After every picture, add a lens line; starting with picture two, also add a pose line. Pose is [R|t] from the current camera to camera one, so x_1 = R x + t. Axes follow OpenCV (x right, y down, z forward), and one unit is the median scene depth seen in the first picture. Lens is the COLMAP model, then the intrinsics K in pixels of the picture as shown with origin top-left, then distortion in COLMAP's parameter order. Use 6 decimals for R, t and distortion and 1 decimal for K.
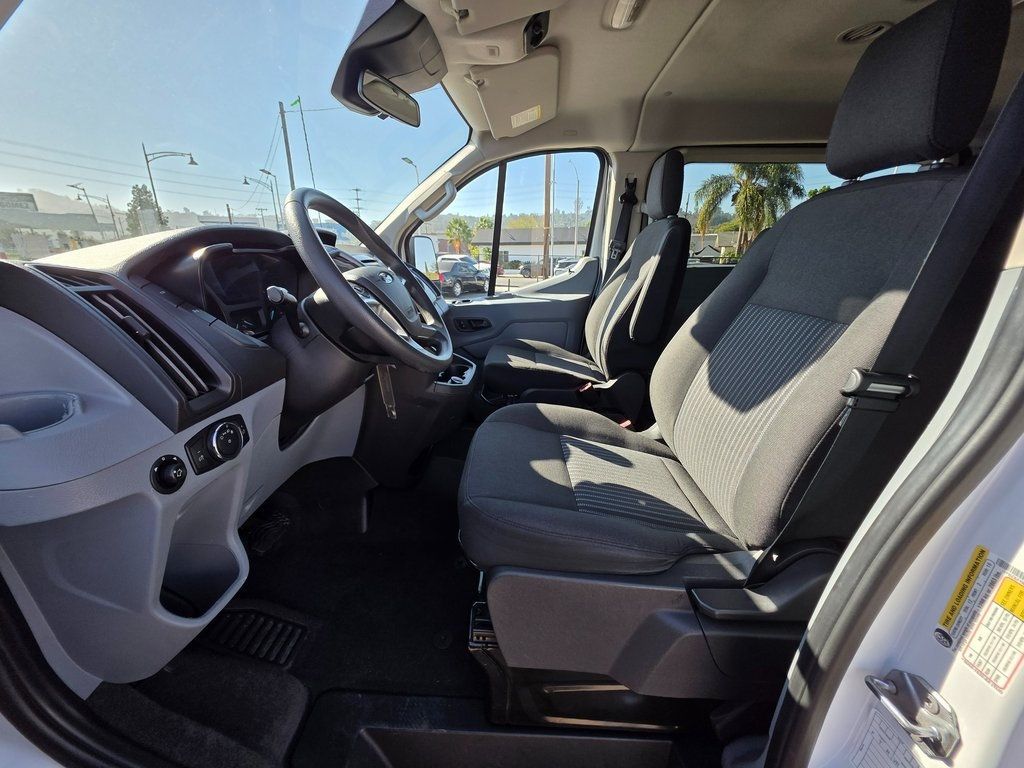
lens RADIAL K [[408.2, 0, 518.2], [0, 408.2, 385.9], [0, 0, 1]] dist [0.000369, 0.000268]
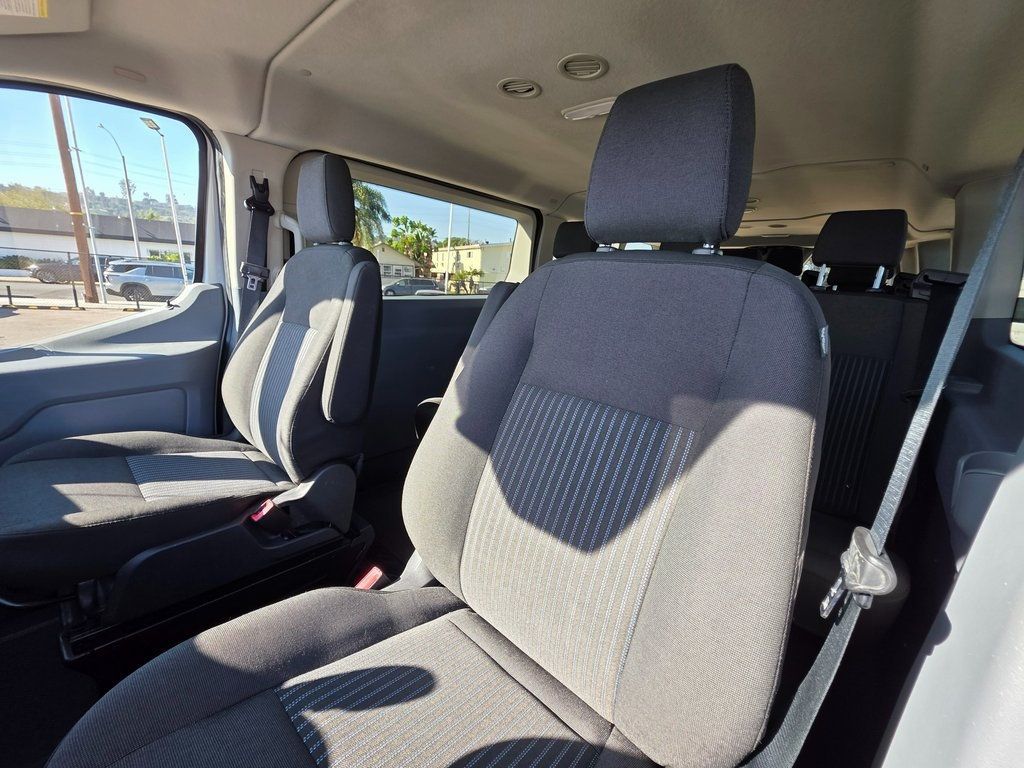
lens RADIAL K [[408.2, 0, 518.2], [0, 408.2, 385.9], [0, 0, 1]] dist [0.000369, 0.000268]
pose [[0.652339, -0.151166, 0.742700, -0.009861], [0.171158, 0.983977, 0.049941, -0.140271], [-0.738349, 0.094541, 0.667759, 0.289870]]
